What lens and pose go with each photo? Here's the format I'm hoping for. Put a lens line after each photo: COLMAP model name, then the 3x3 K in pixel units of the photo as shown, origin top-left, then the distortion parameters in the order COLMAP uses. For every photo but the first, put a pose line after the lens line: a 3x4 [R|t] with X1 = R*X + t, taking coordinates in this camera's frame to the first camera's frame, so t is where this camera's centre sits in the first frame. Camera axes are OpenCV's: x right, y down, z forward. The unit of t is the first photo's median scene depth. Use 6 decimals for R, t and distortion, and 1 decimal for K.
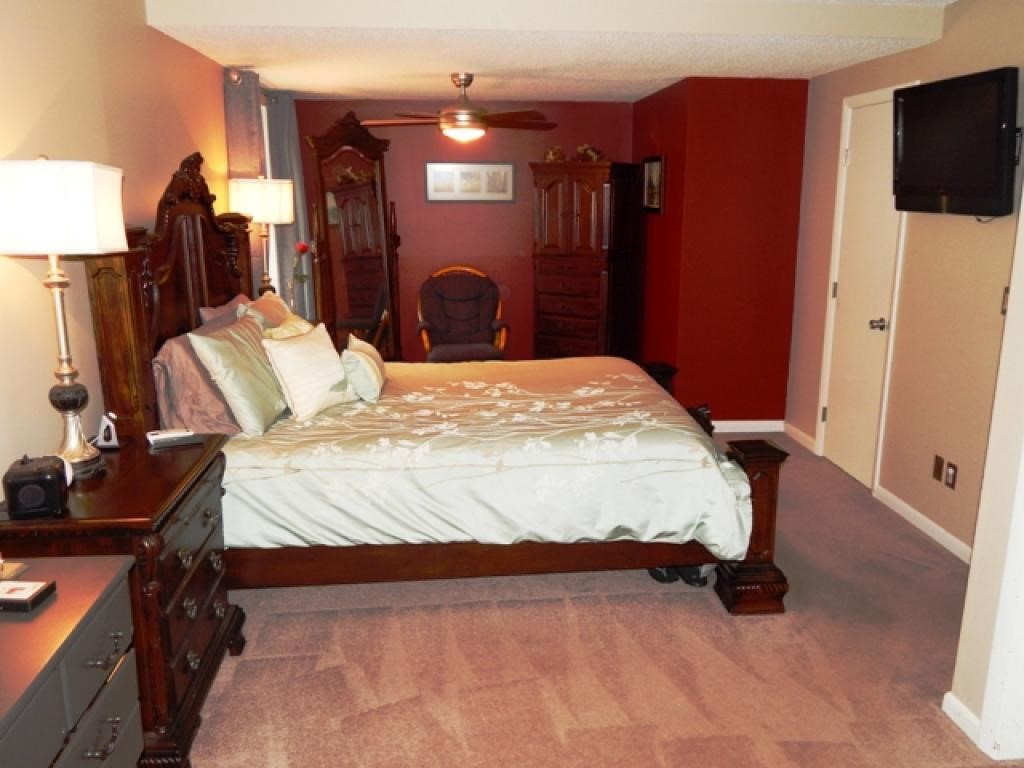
lens RADIAL K [[822.4, 0, 516.9], [0, 822.4, 382.1], [0, 0, 1]] dist [-0.003274, 0.001182]
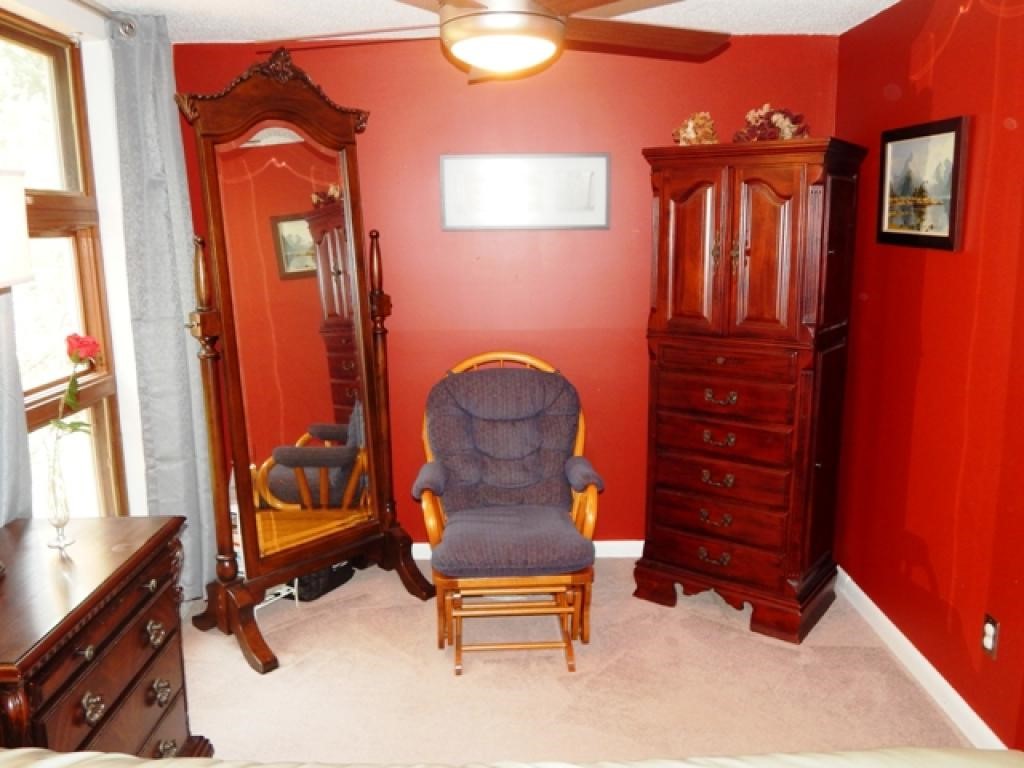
lens RADIAL K [[822.4, 0, 509.4], [0, 822.4, 385.3], [0, 0, 1]] dist [-0.003274, 0.001182]
pose [[0.996638, 0.000361, -0.081928, -0.024476], [-0.003195, 0.999401, -0.034473, -0.104958], [0.081866, 0.034619, 0.996042, 0.496492]]
